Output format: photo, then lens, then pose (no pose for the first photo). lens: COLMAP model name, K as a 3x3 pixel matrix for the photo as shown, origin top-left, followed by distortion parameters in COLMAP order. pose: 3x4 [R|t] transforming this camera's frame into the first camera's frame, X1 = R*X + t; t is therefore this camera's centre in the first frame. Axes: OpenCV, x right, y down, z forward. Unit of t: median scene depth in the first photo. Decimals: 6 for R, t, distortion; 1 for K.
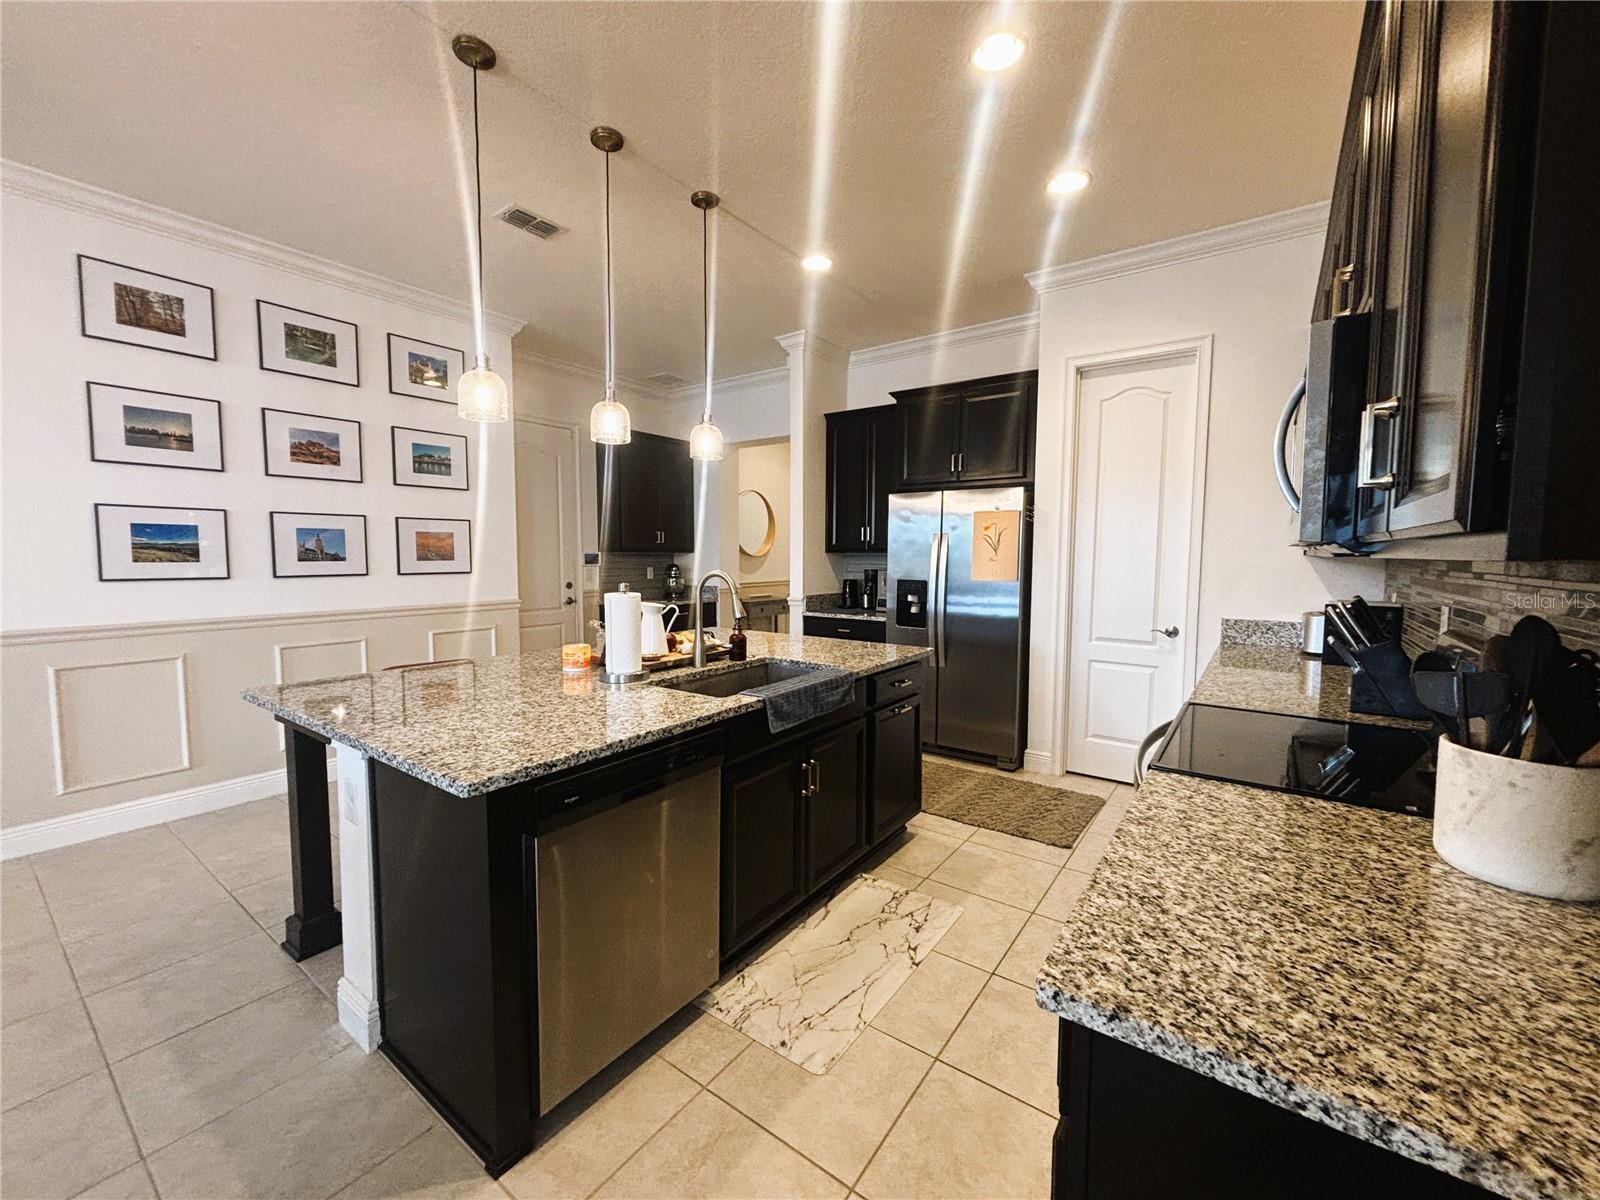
lens RADIAL K [[644.1, 0, 806.6], [0, 644.1, 596.5], [0, 0, 1]] dist [0.000818, -0.000272]
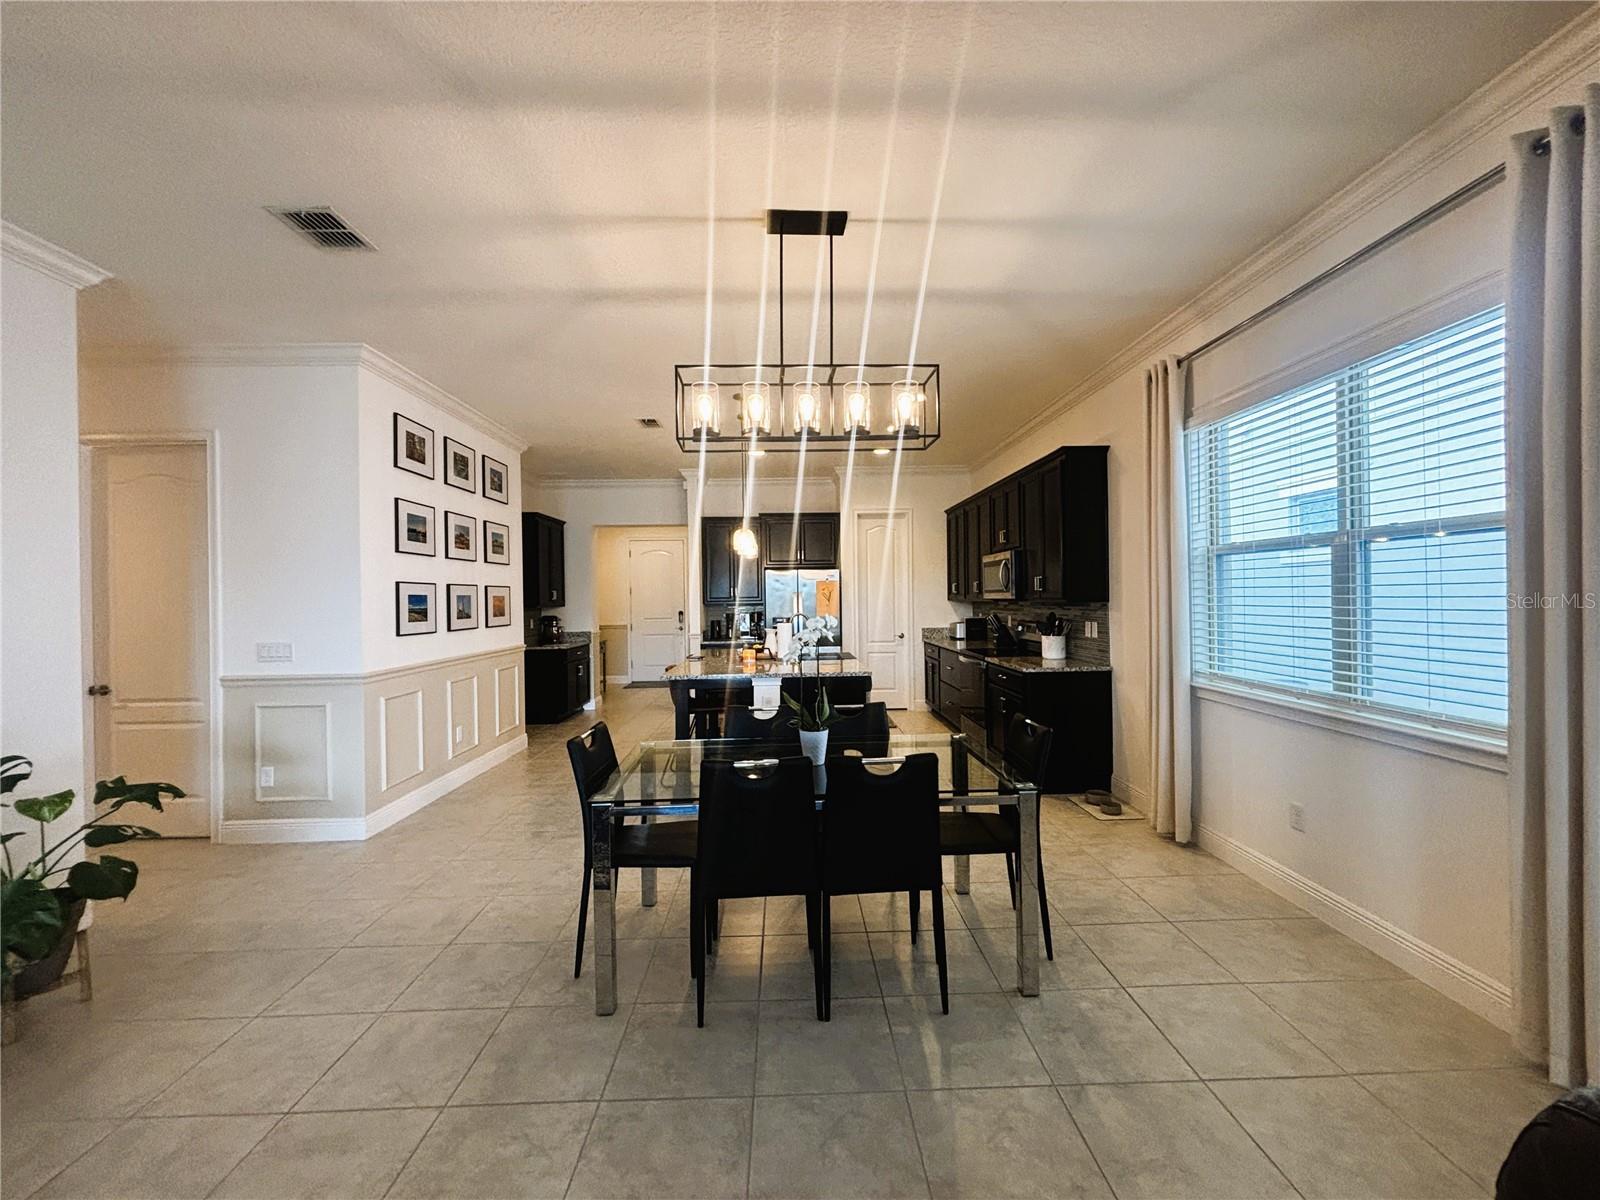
lens RADIAL K [[644.1, 0, 805.5], [0, 644.1, 598.1], [0, 0, 1]] dist [0.000818, -0.000272]
pose [[0.789281, -0.017327, 0.613787, -1.010998], [0.060832, 0.996891, -0.050082, 0.014807], [-0.611011, 0.076867, 0.787881, -0.537018]]
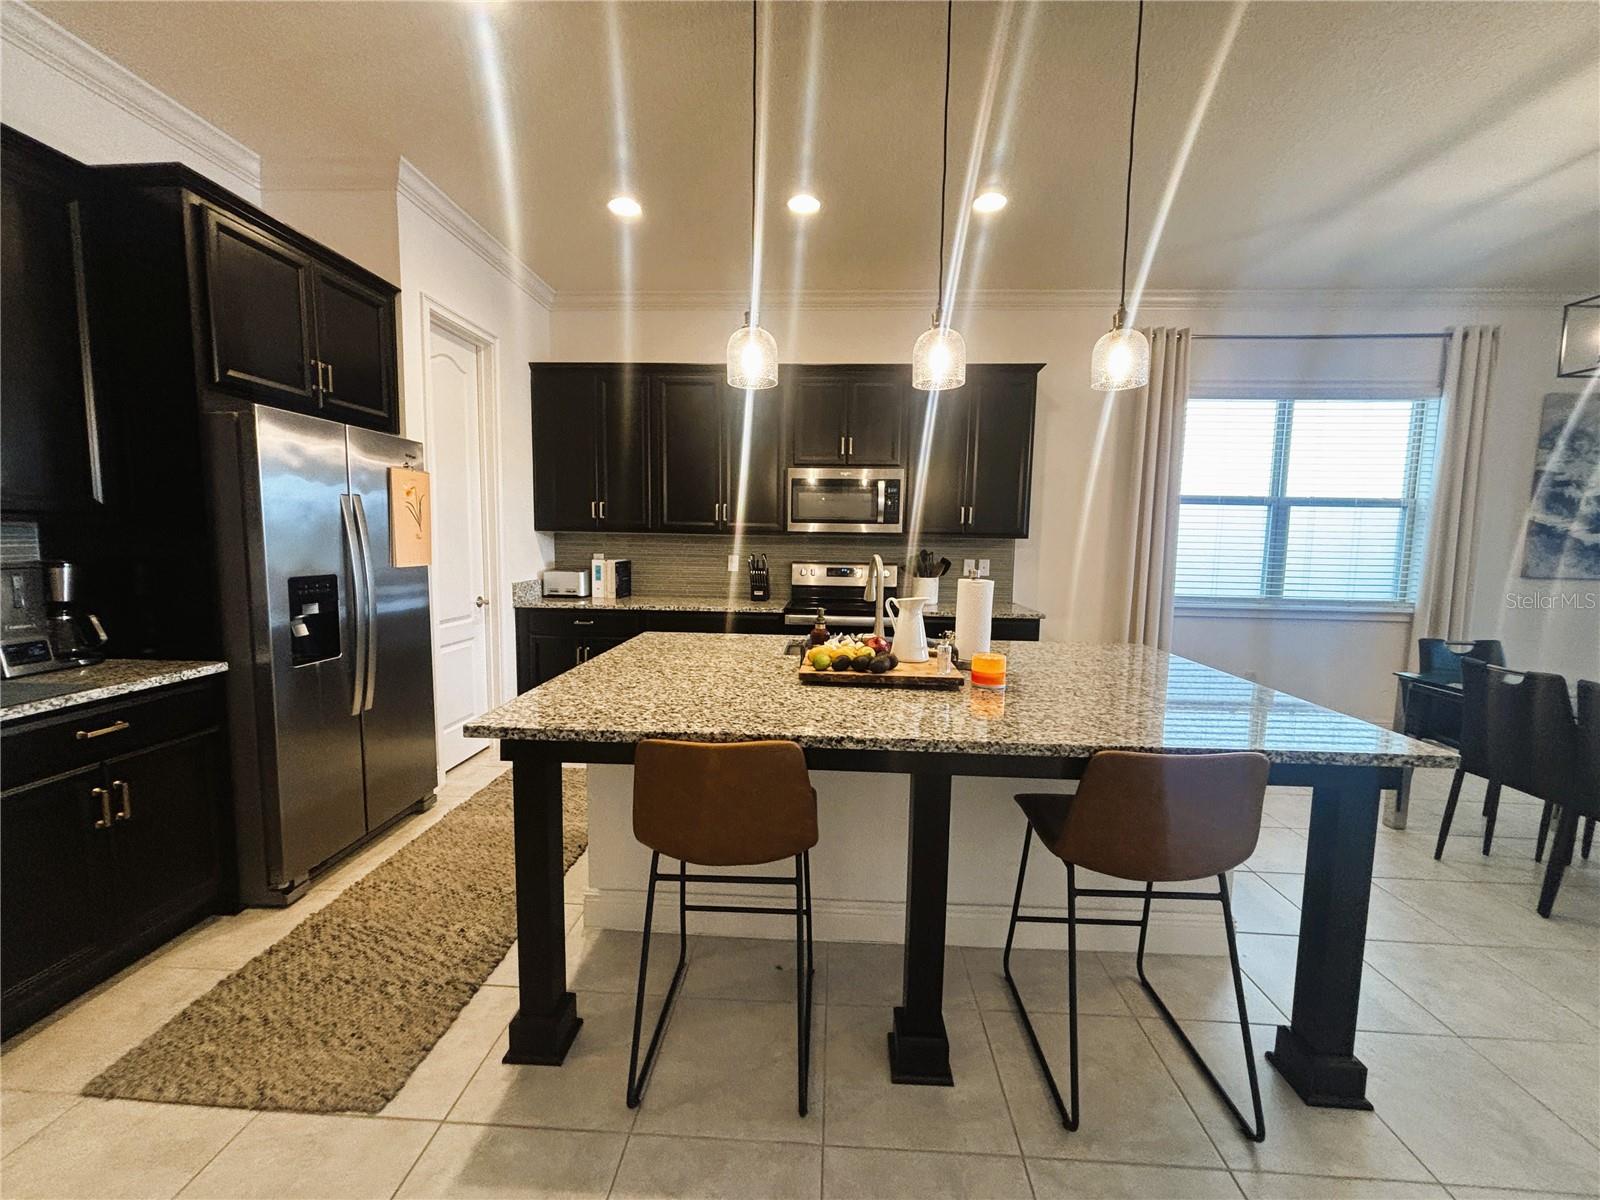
lens RADIAL K [[644.1, 0, 808.4], [0, 644.1, 598.5], [0, 0, 1]] dist [0.000818, -0.000272]
pose [[-0.549977, -0.097179, 0.829507, -0.596651], [0.038820, 0.989160, 0.141621, -0.077538], [-0.834277, 0.110089, -0.540242, 1.068296]]
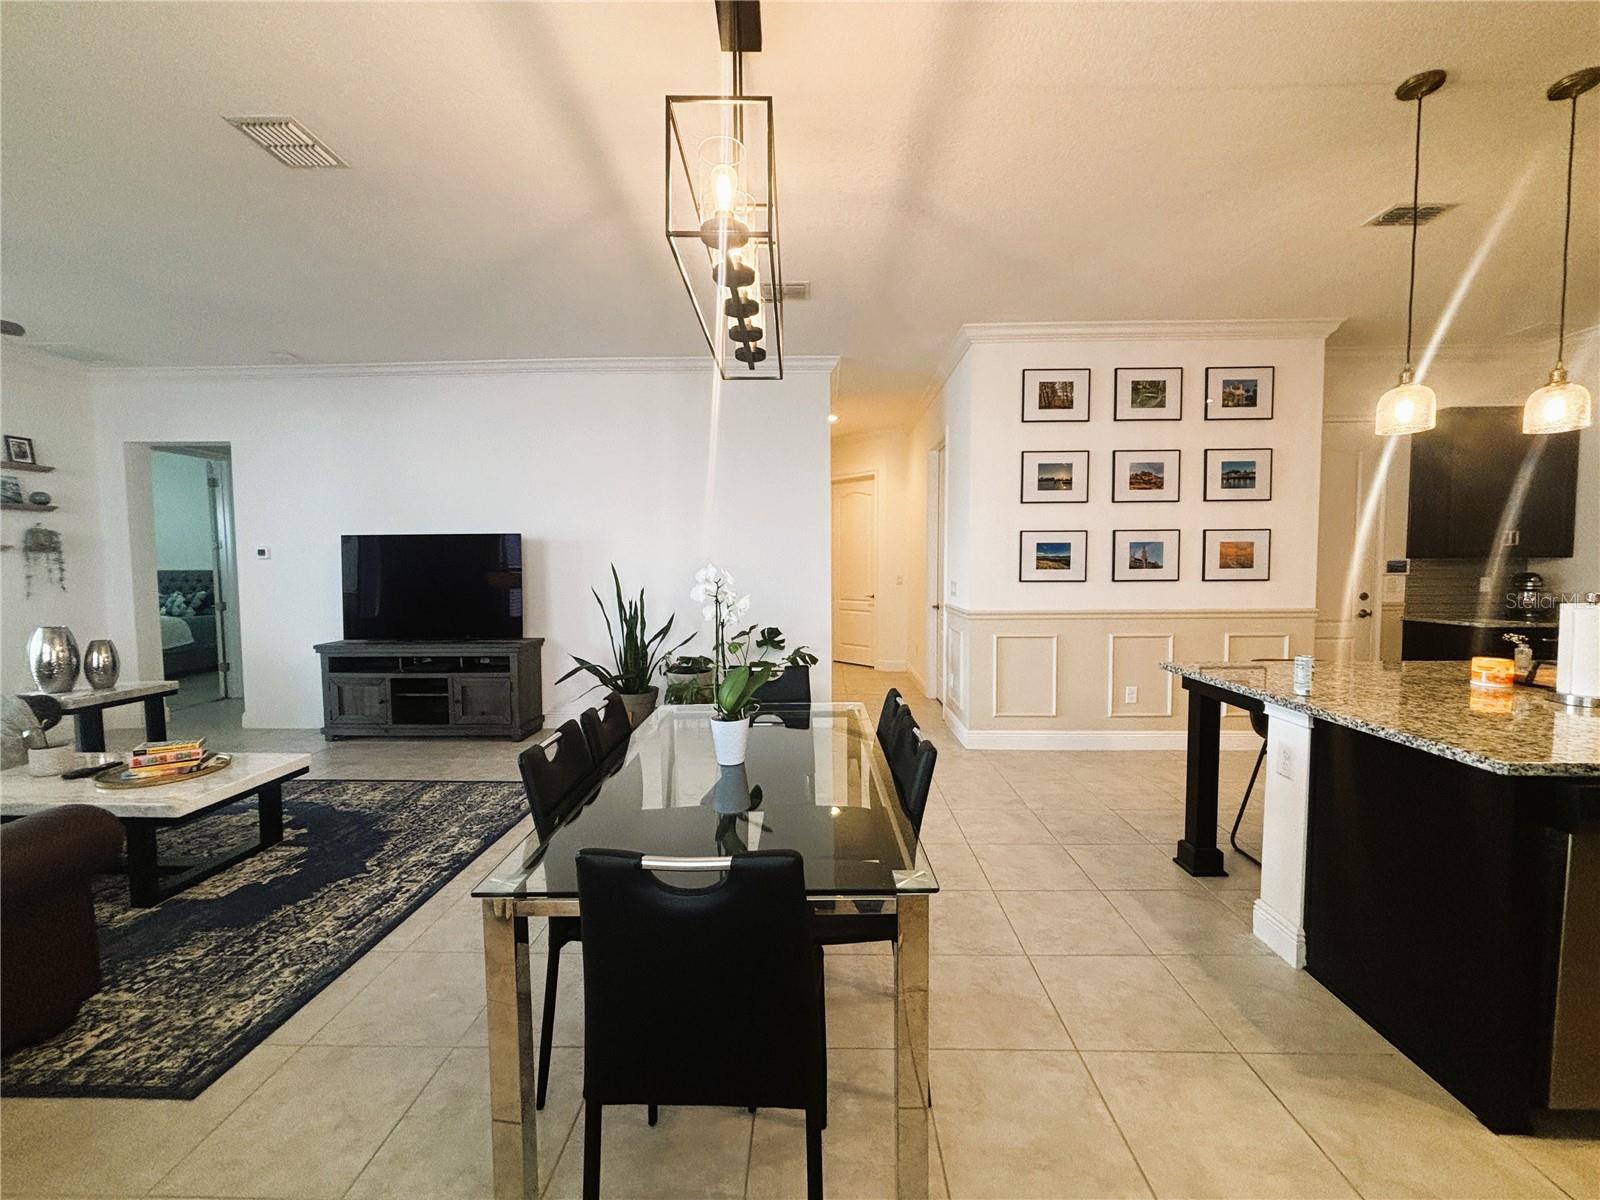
lens RADIAL K [[644.1, 0, 806.1], [0, 644.1, 598.9], [0, 0, 1]] dist [0.000818, -0.000272]
pose [[0.561867, 0.038486, -0.826332, -0.098563], [-0.047266, 0.998779, 0.014379, 0.015272], [0.825876, 0.030978, 0.562999, -0.218253]]
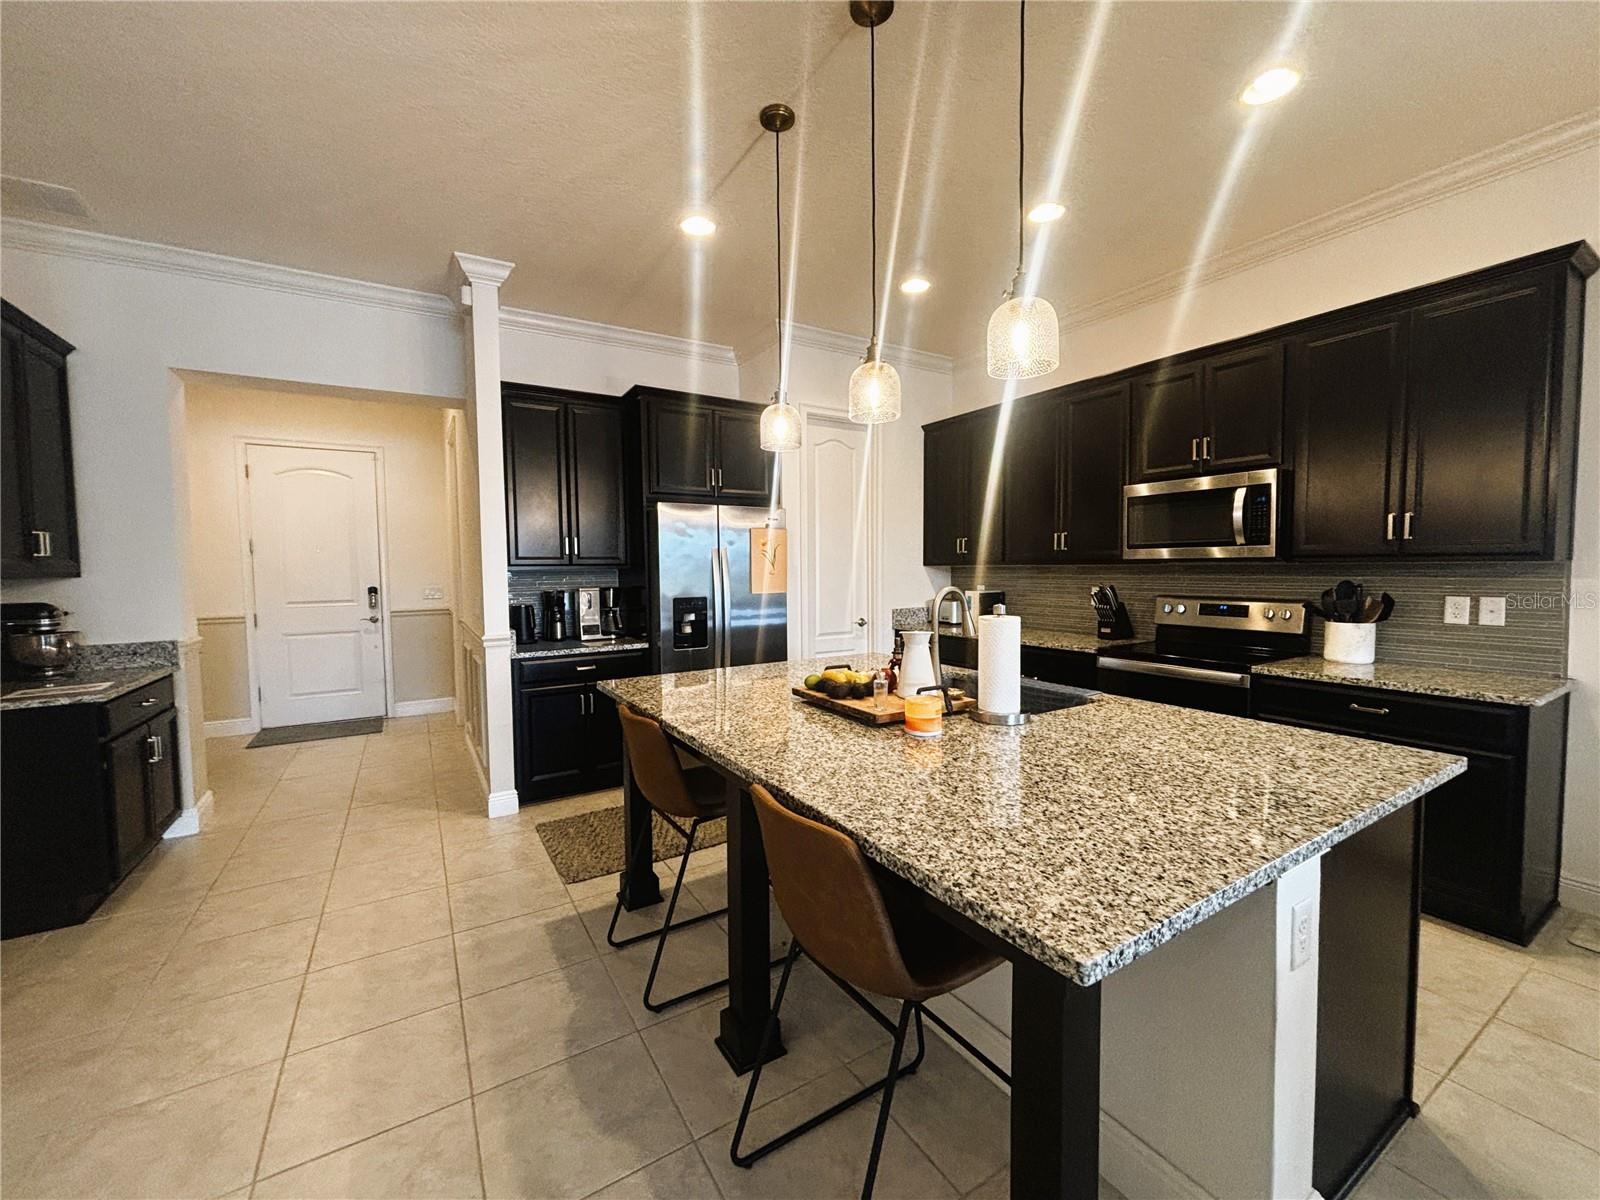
lens RADIAL K [[644.1, 0, 794.5], [0, 644.1, 601.0], [0, 0, 1]] dist [0.000818, -0.000272]
pose [[0.386615, -0.060492, 0.920255, -0.711358], [0.078145, 0.996407, 0.032668, -0.044574], [-0.918924, 0.059283, 0.389953, 0.565362]]
